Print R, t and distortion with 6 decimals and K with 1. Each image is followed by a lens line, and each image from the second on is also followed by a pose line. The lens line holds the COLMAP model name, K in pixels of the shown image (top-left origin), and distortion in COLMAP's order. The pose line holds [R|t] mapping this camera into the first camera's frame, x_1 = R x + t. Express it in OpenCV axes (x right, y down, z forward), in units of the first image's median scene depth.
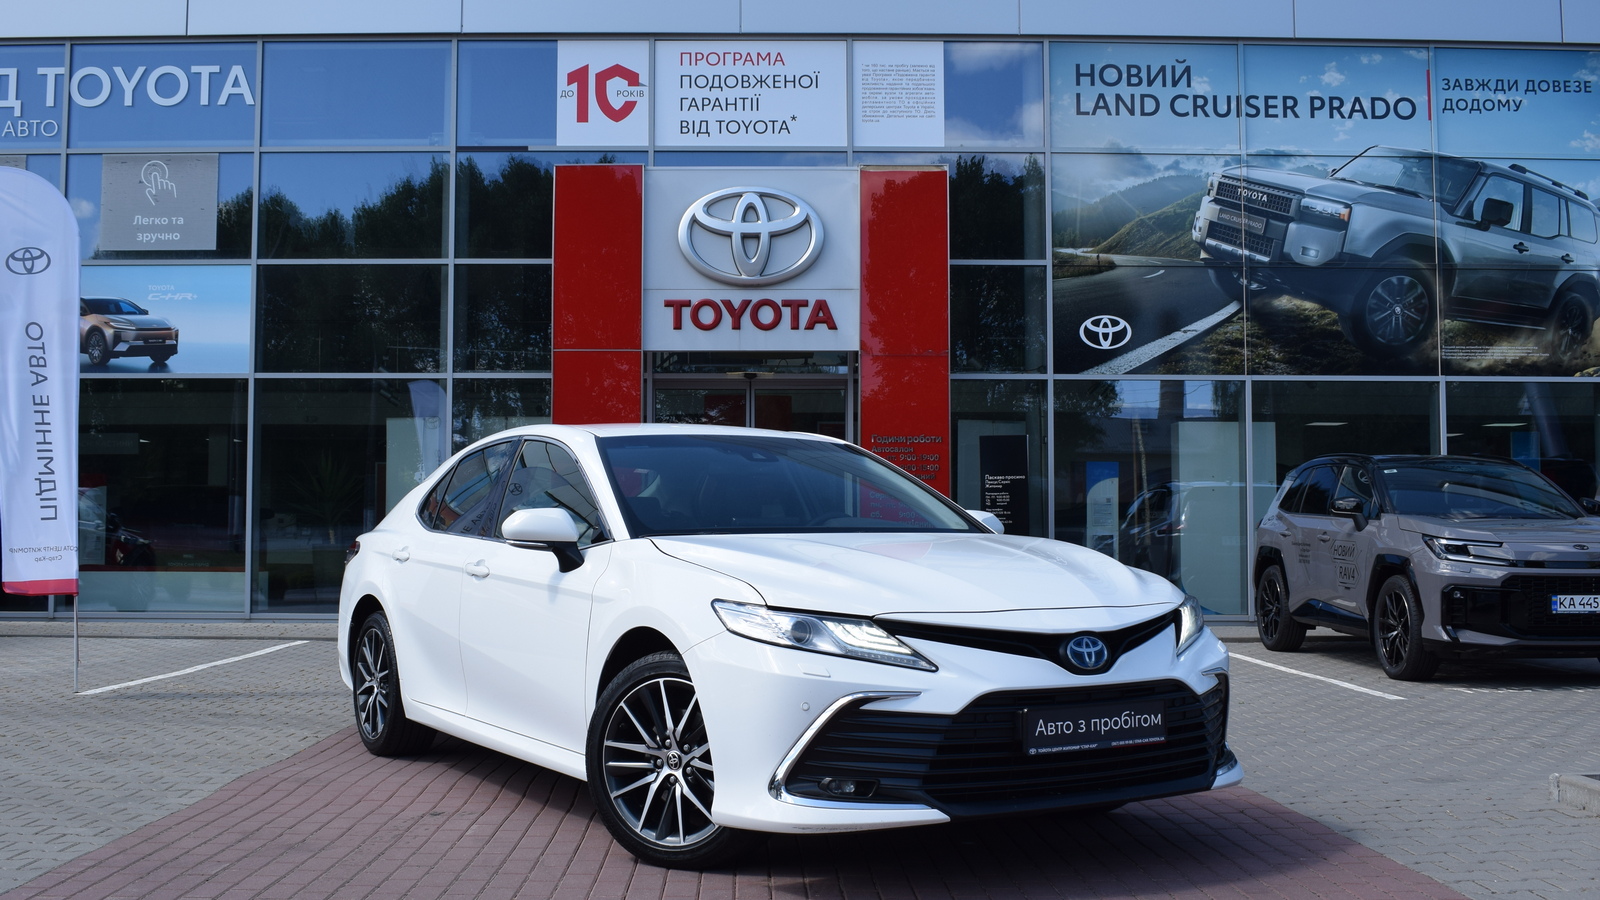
lens RADIAL K [[1653.3, 0, 755.1], [0, 1653.3, 453.1], [0, 0, 1]] dist [-0.080964, 0.017583]
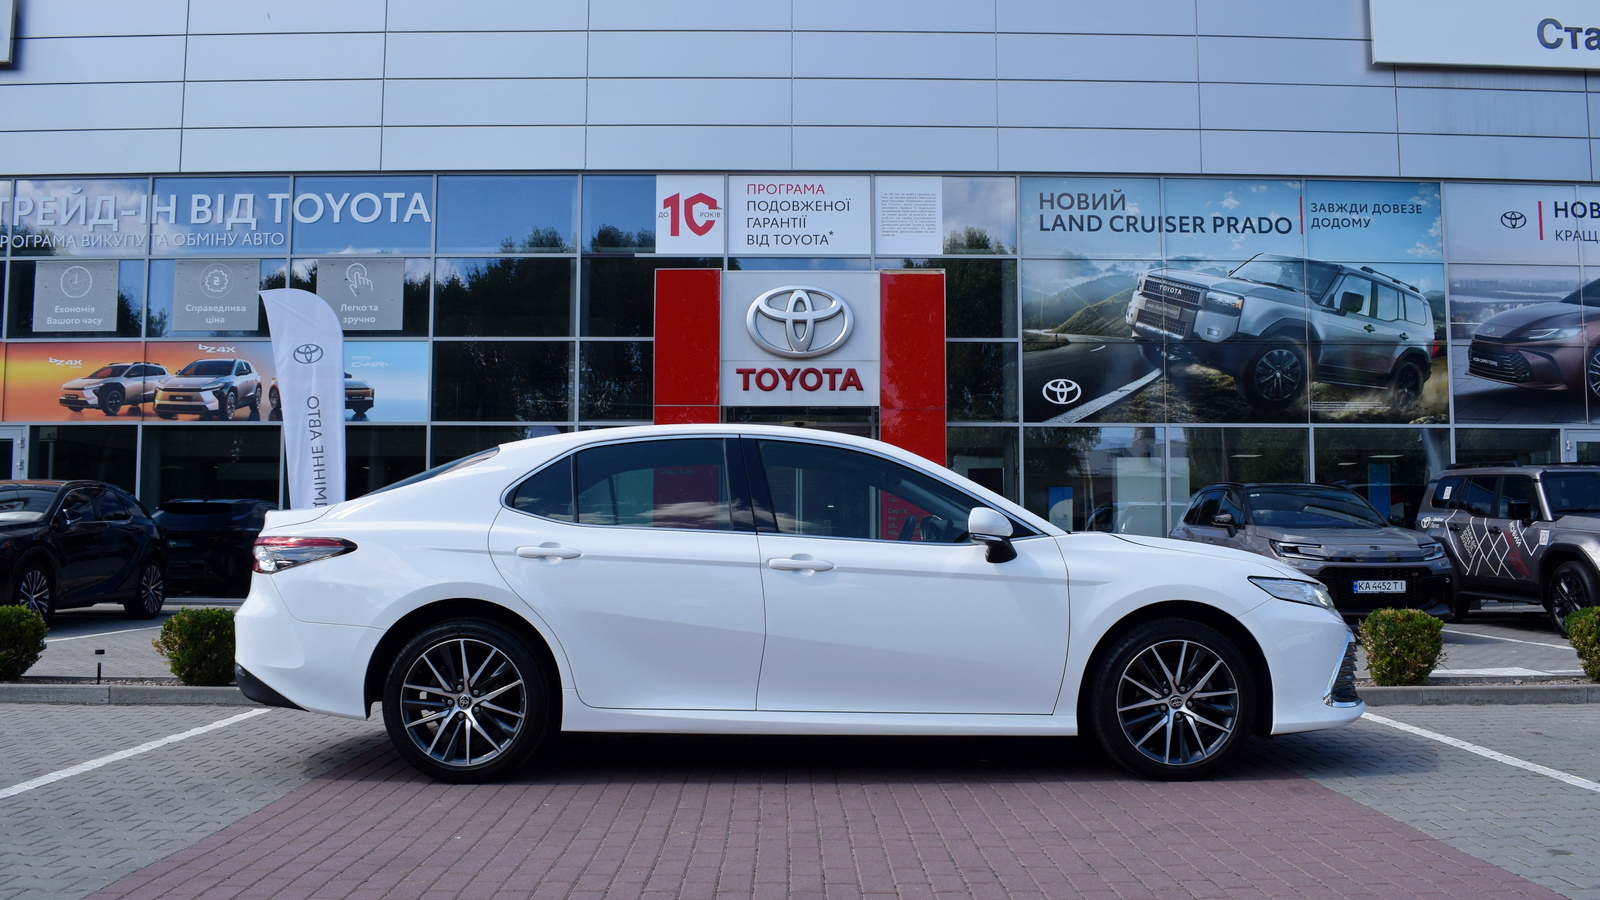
lens RADIAL K [[1519.9, 0, 803.2], [0, 1519.9, 440.5], [0, 0, 1]] dist [-0.081445, 0.005913]
pose [[0.999961, -0.000006, 0.008854, -0.010713], [0.000193, 0.999777, -0.021134, -0.006941], [-0.008852, 0.021134, 0.999737, -0.242766]]
